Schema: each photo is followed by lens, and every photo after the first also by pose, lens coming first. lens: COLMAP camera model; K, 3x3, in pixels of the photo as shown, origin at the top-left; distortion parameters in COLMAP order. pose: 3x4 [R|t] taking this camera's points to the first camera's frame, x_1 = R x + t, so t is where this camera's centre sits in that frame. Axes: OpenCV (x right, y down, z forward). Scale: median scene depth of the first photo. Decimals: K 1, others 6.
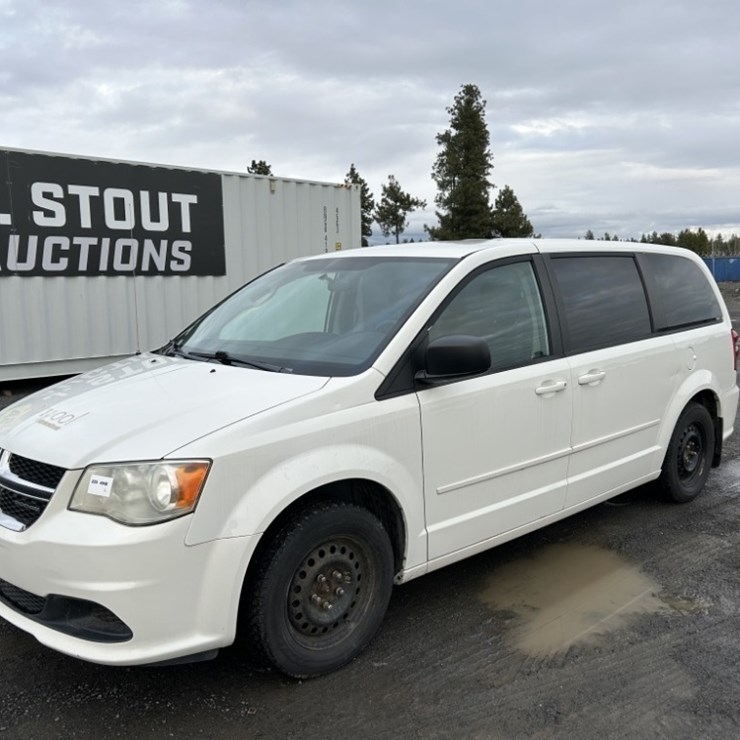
lens RADIAL K [[796.9, 0, 381.2], [0, 796.9, 363.7], [0, 0, 1]] dist [0.026355, 0.000000]
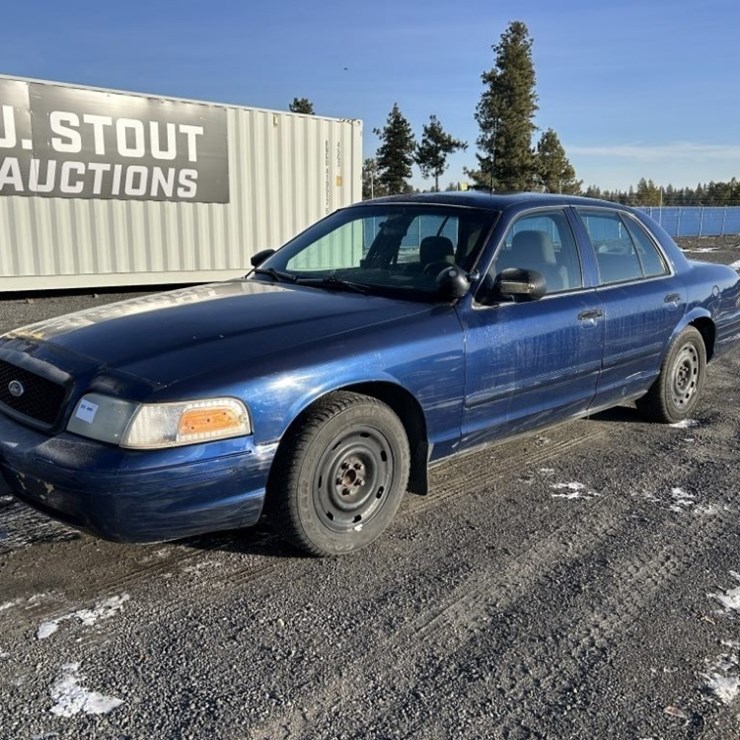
lens RADIAL K [[796.9, 0, 370.4], [0, 796.9, 369.6], [0, 0, 1]] dist [0.026355, 0.000000]
pose [[0.997166, 0.039419, -0.064075, 0.082583], [-0.034440, 0.996434, 0.077027, 0.026846], [0.066883, -0.074602, 0.994968, -0.092651]]
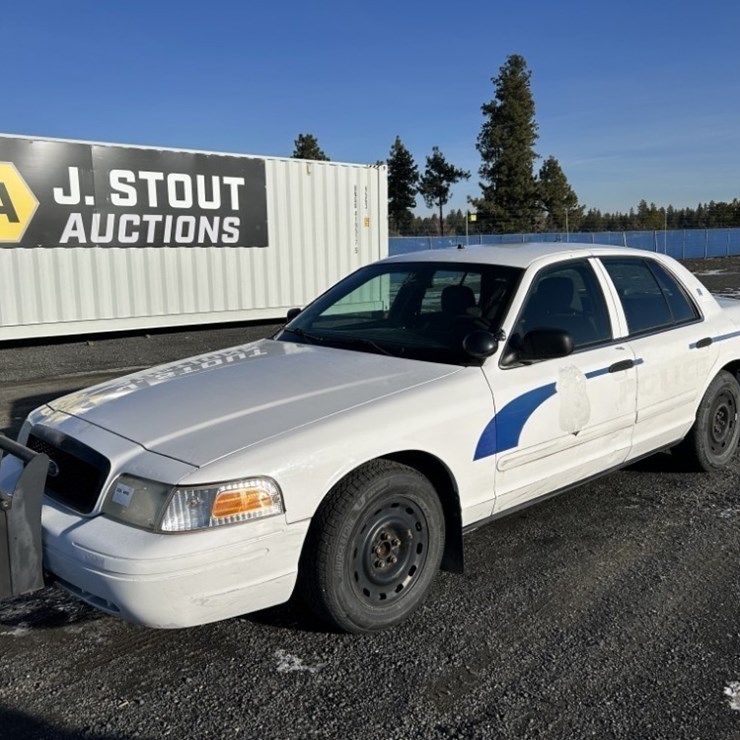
lens RADIAL K [[796.9, 0, 359.9], [0, 796.9, 357.6], [0, 0, 1]] dist [0.026355, 0.000000]
pose [[0.996357, 0.010791, -0.084598, 0.041773], [-0.008408, 0.999559, 0.028469, 0.018282], [0.084868, -0.027654, 0.996008, -0.165434]]
